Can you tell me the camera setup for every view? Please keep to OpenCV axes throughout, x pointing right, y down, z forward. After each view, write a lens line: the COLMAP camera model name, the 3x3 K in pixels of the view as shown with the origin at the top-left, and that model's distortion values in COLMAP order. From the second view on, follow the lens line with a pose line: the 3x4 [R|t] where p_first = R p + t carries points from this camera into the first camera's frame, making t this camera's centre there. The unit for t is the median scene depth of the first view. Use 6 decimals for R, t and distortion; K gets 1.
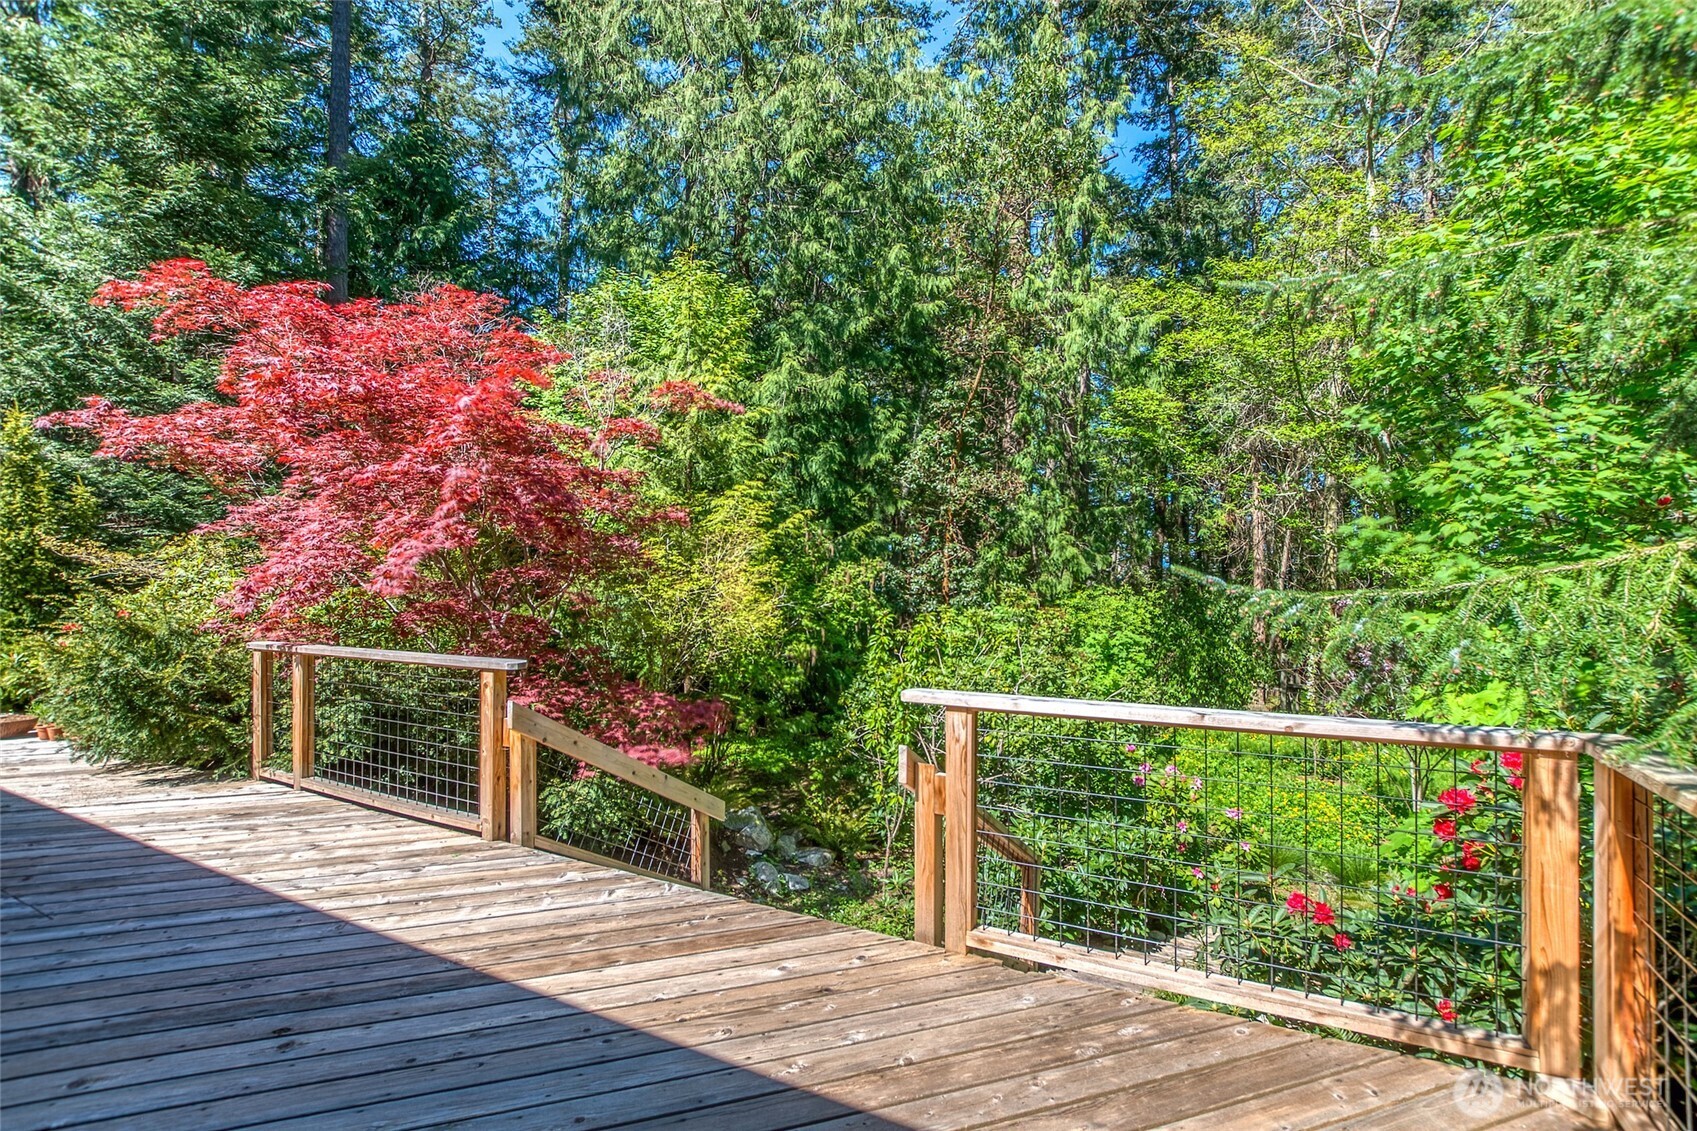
lens RADIAL K [[784.3, 0, 853.5], [0, 784.3, 564.8], [0, 0, 1]] dist [-0.018031, -0.000329]
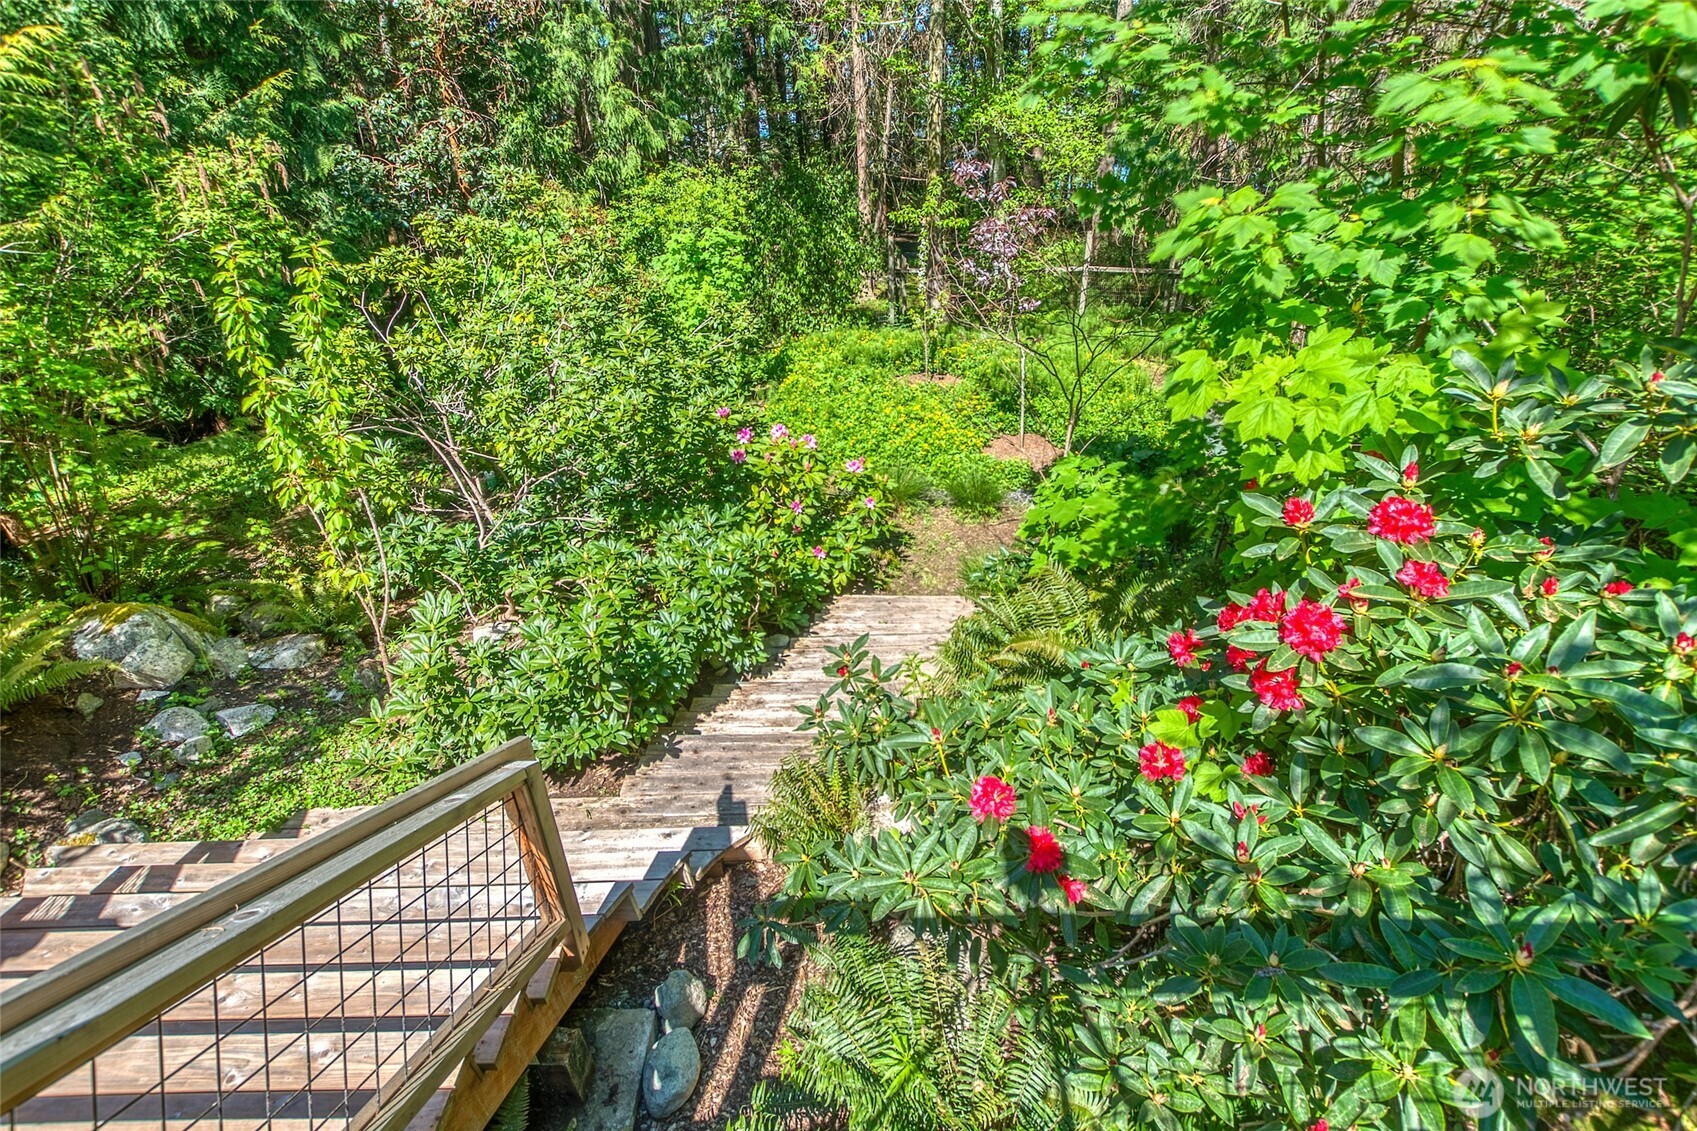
lens RADIAL K [[784.3, 0, 853.5], [0, 784.3, 564.8], [0, 0, 1]] dist [-0.018031, -0.000329]
pose [[0.888888, -0.253630, 0.381510, 0.082694], [0.041219, 0.873664, 0.484781, 0.006667], [-0.456266, -0.415191, 0.787044, 0.175281]]
